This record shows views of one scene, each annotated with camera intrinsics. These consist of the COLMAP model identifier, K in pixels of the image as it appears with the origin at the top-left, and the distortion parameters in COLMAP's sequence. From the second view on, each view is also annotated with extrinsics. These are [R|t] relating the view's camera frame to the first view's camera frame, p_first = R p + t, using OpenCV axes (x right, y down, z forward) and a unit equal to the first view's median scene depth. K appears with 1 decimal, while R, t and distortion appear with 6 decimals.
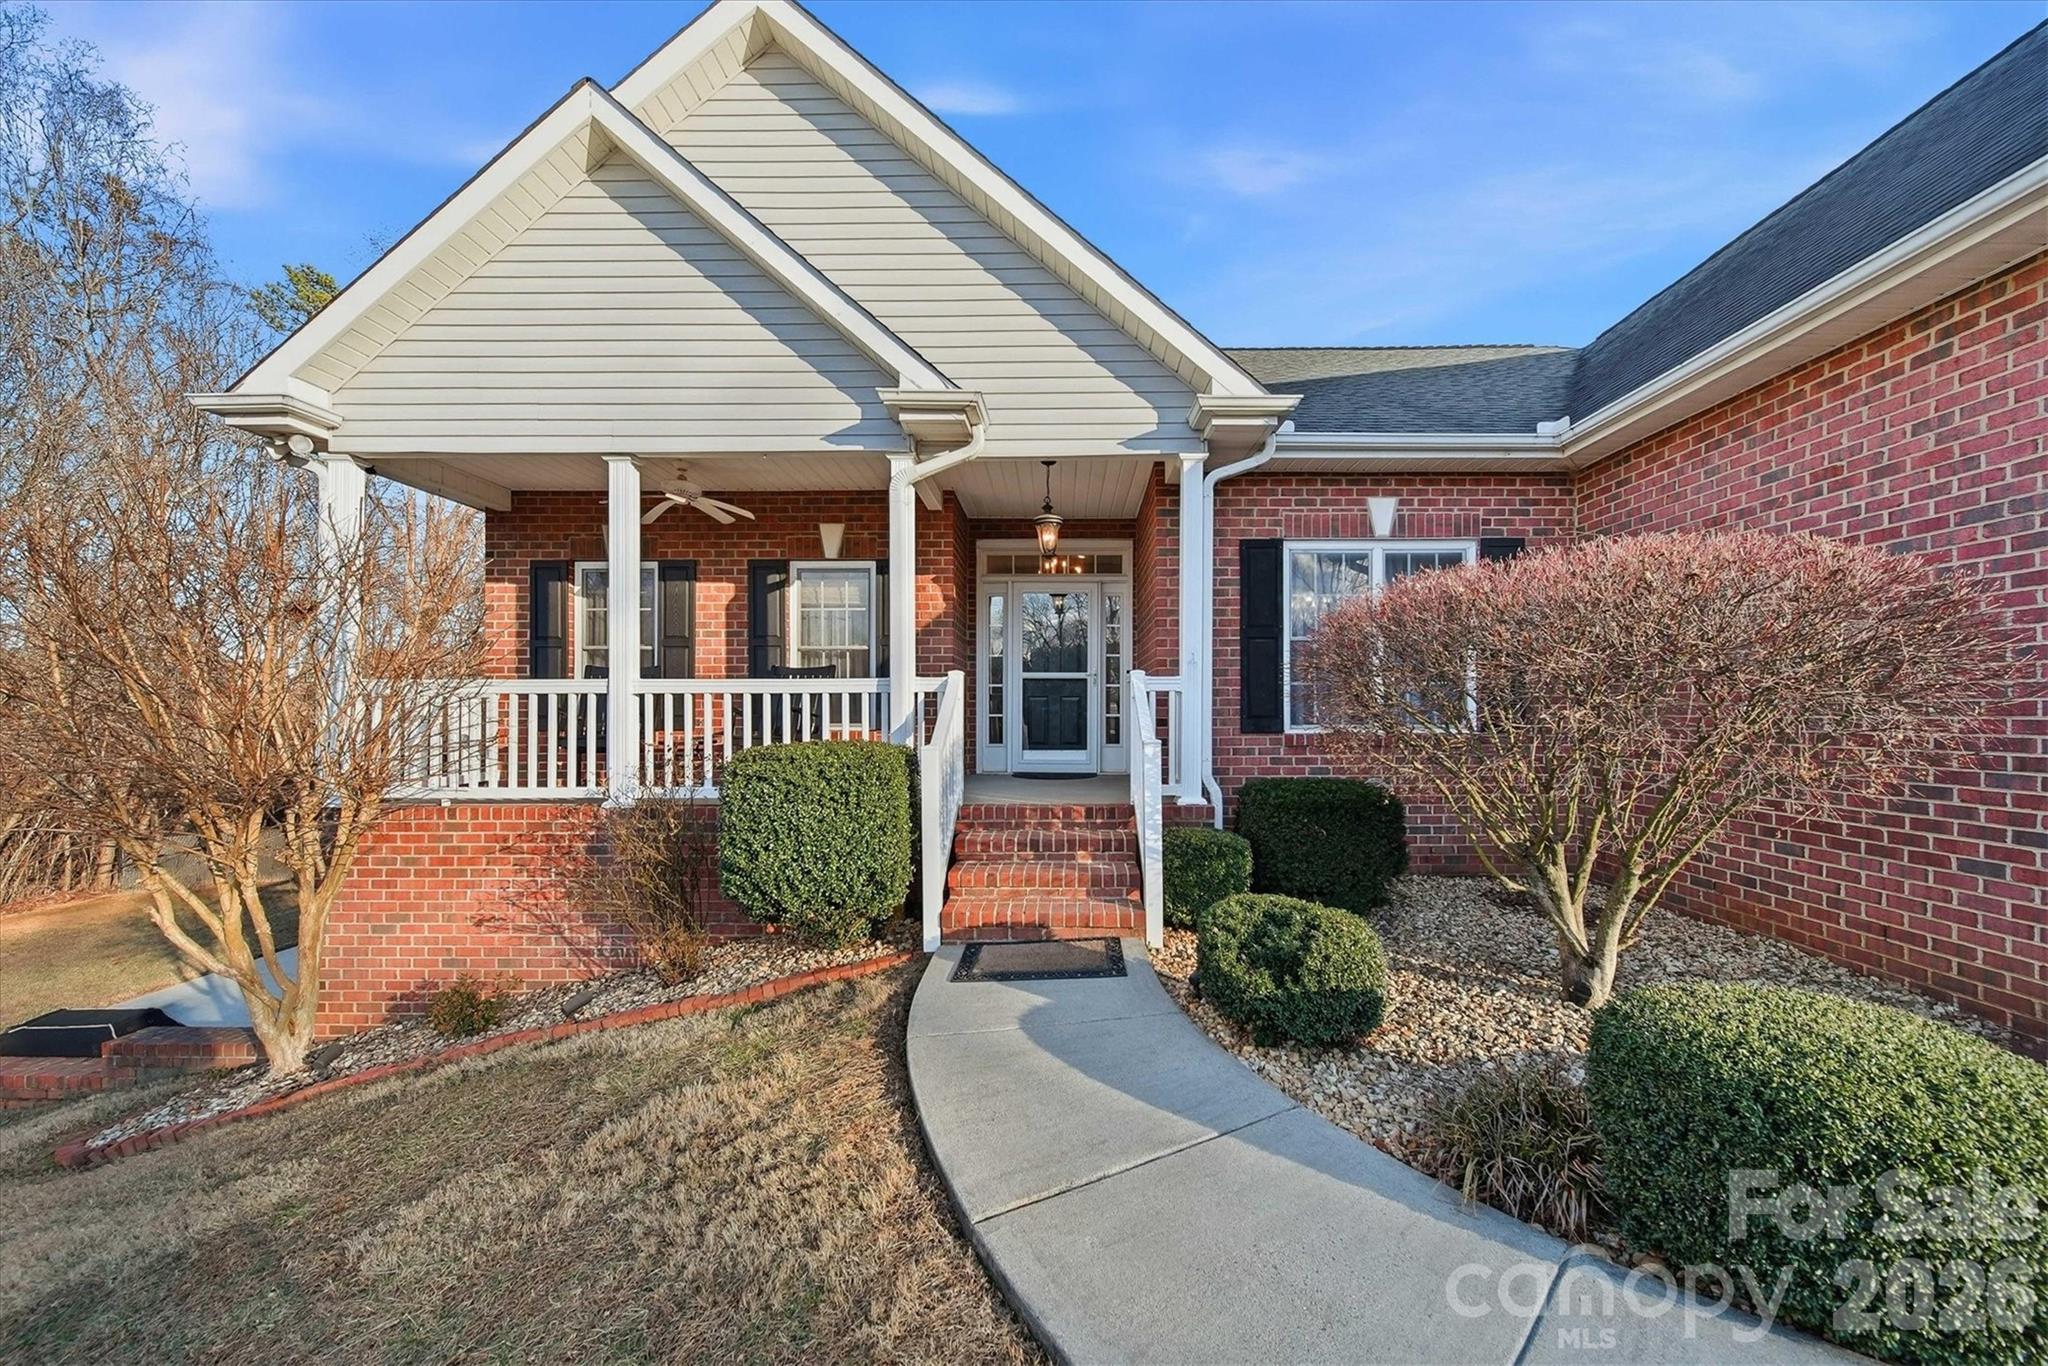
lens RADIAL K [[758.2, 0, 1024.0], [0, 758.2, 683.0], [0, 0, 1]] dist [-0.001987, -0.000039]
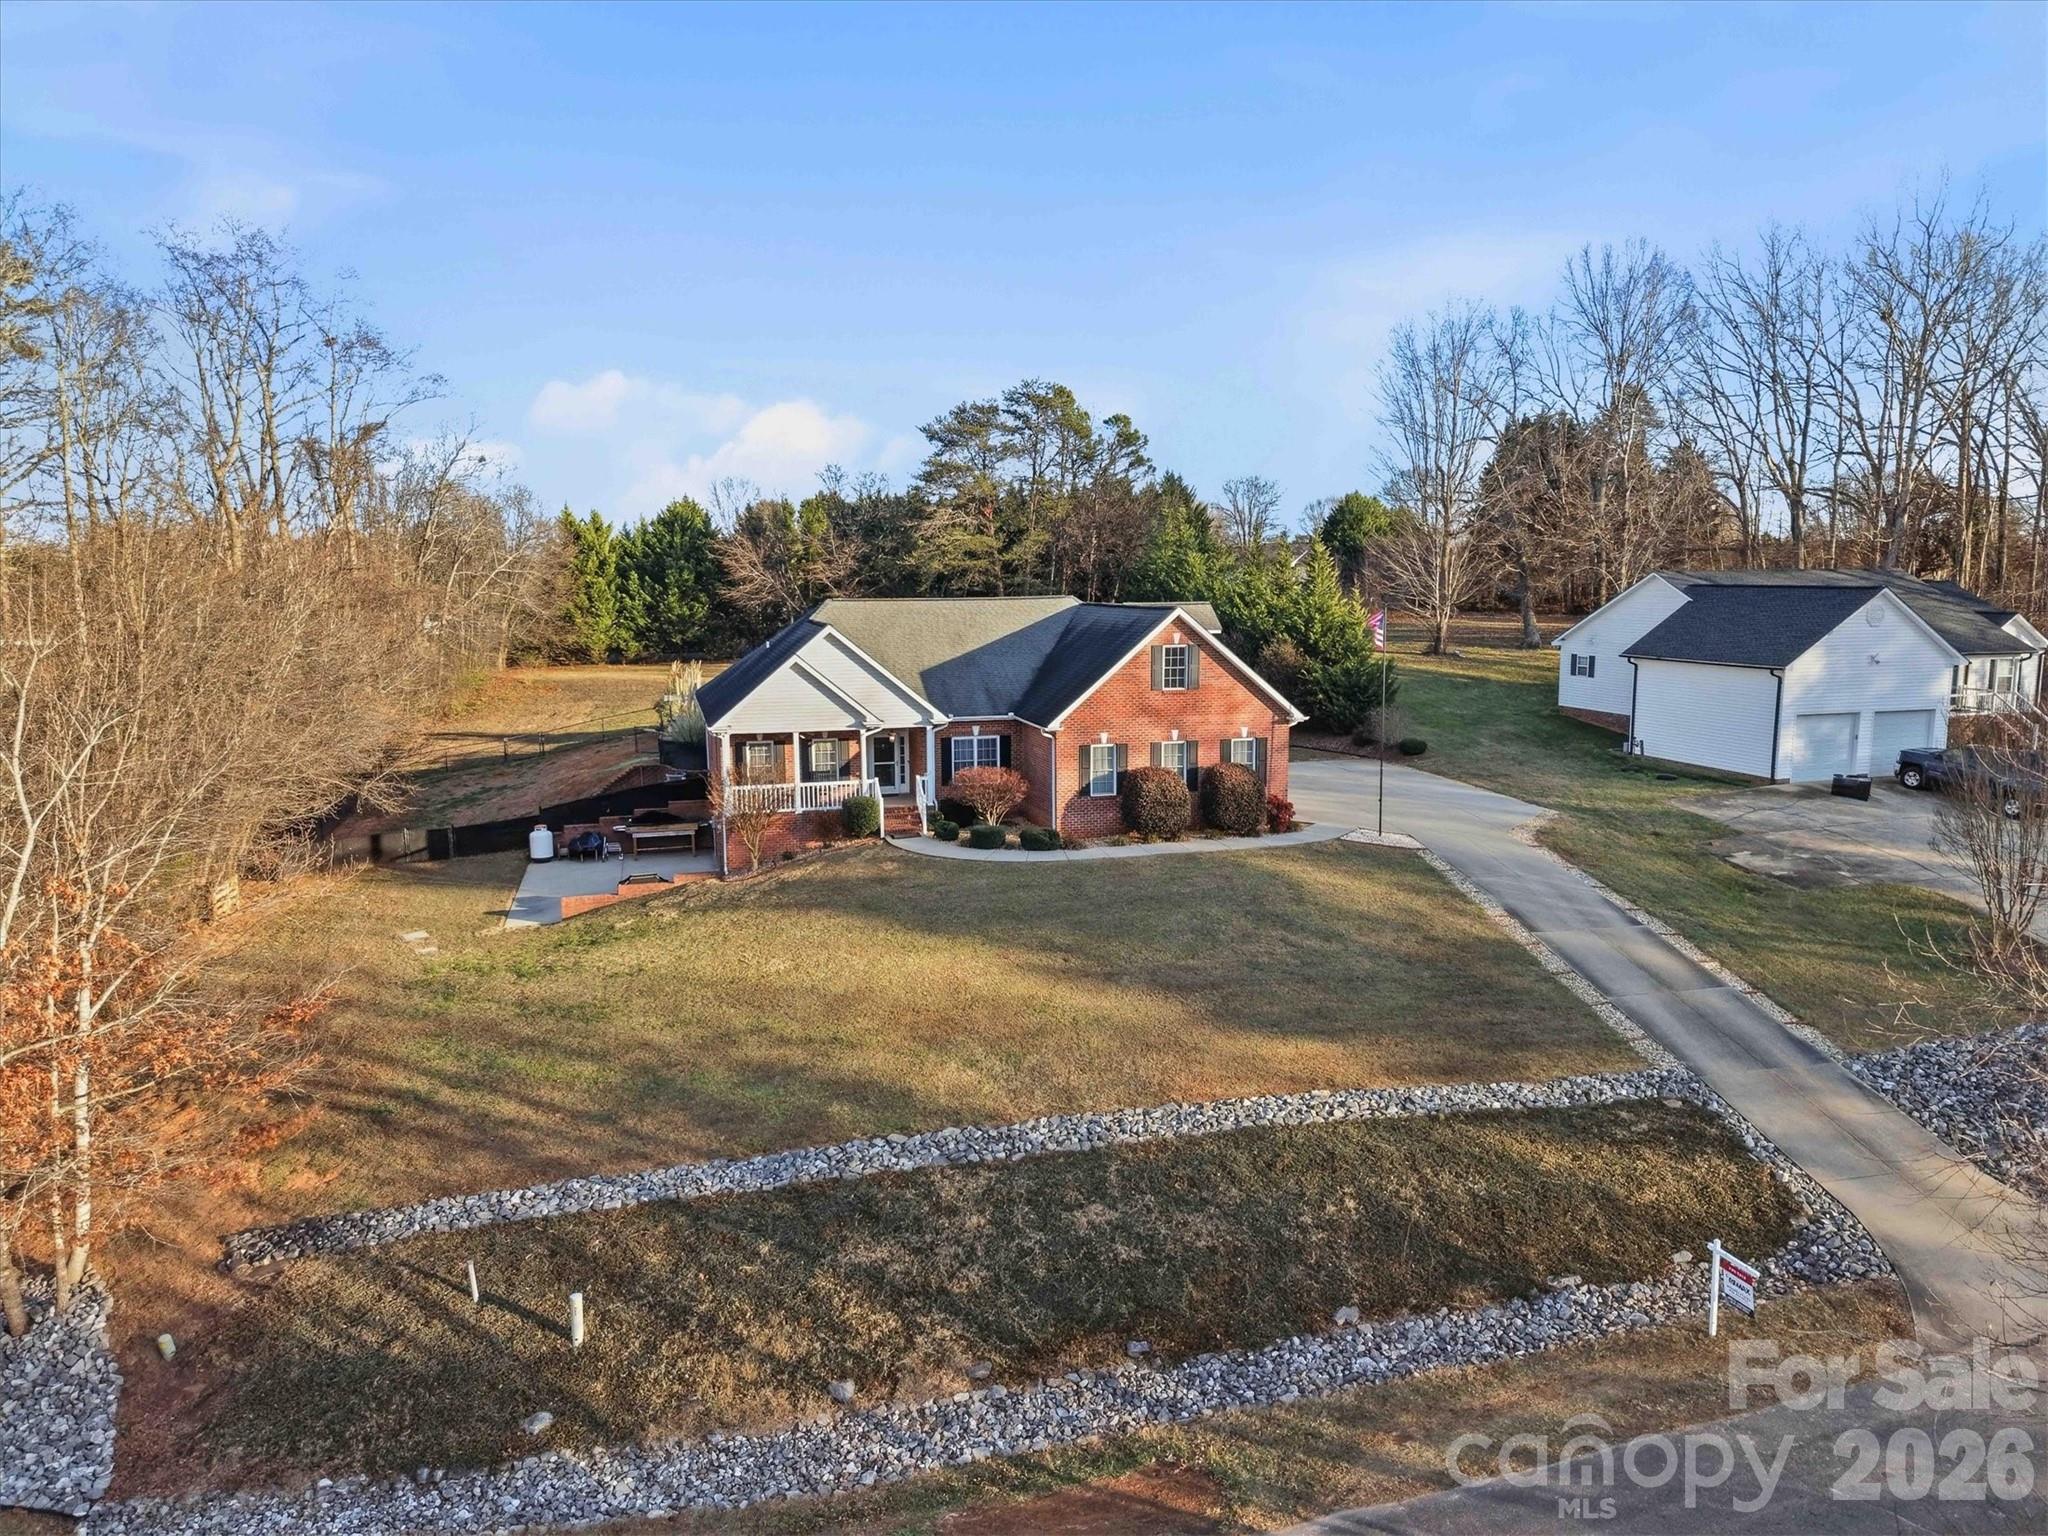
lens RADIAL K [[1385.3, 0, 1035.8], [0, 1385.3, 728.2], [0, 0, 1]] dist [0.062706, -0.107142]
pose [[0.949746, -0.038932, 0.310592, -1.667220], [-0.011752, 0.987101, 0.159665, -1.562336], [-0.312802, -0.155292, 0.937038, -6.623854]]
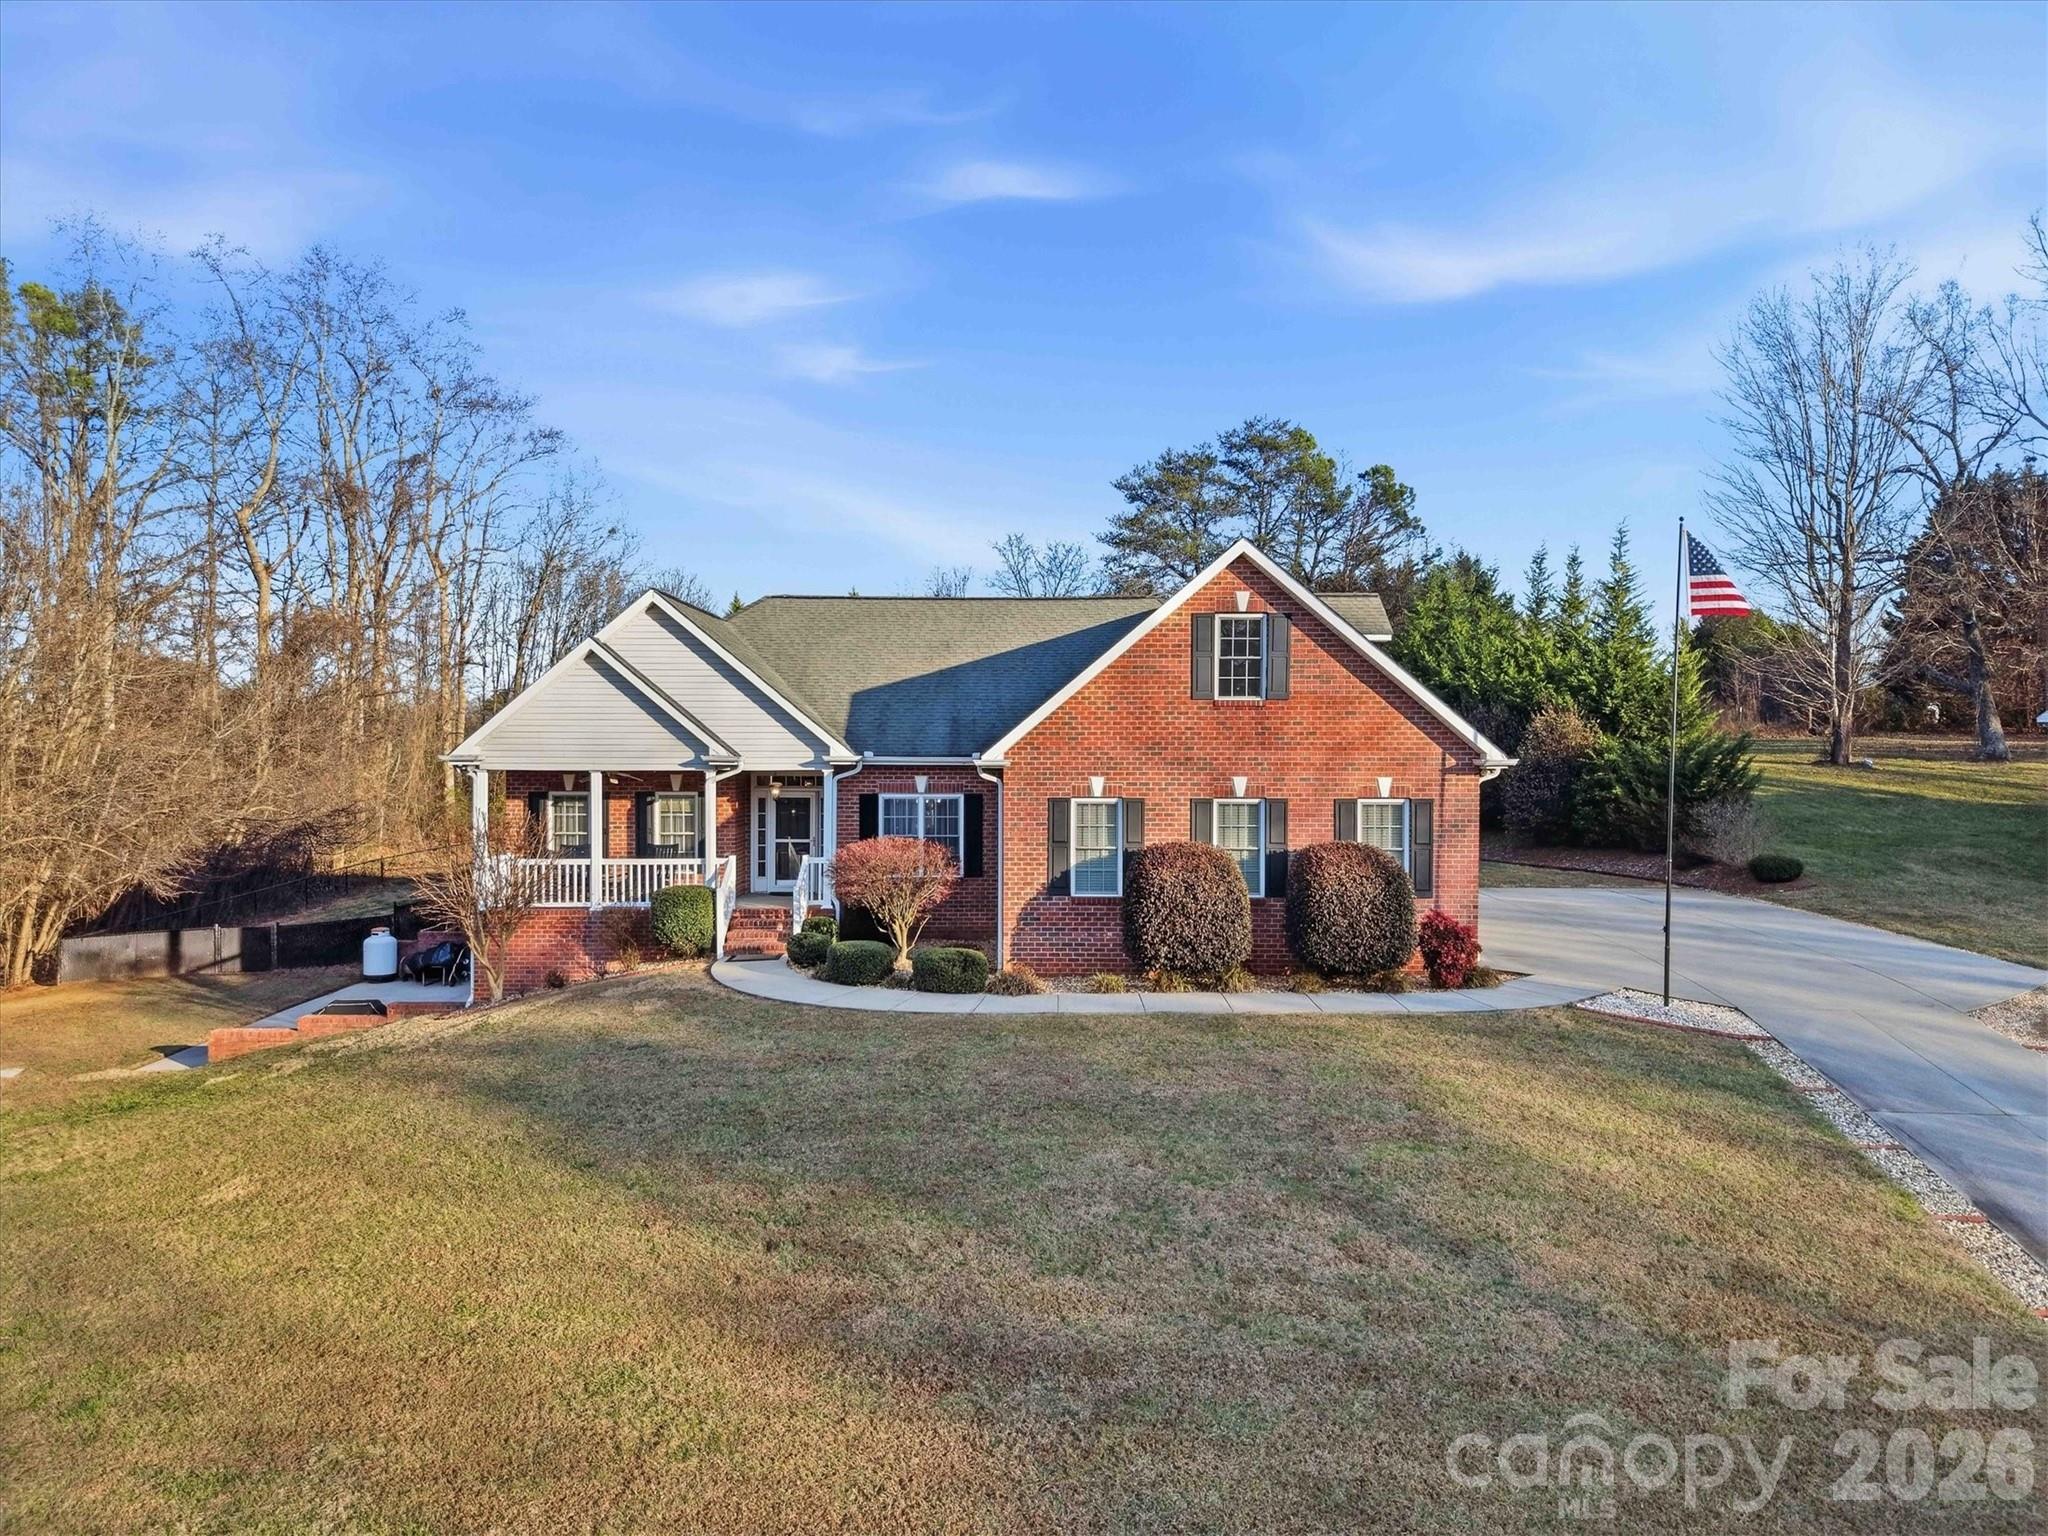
lens RADIAL K [[1385.3, 0, 1035.8], [0, 1385.3, 728.2], [0, 0, 1]] dist [0.062706, -0.107142]
pose [[0.997974, 0.007376, 0.063197, 0.616142], [-0.009759, 0.999250, 0.037483, -0.615829], [-0.062873, -0.038024, 0.997297, -3.612707]]
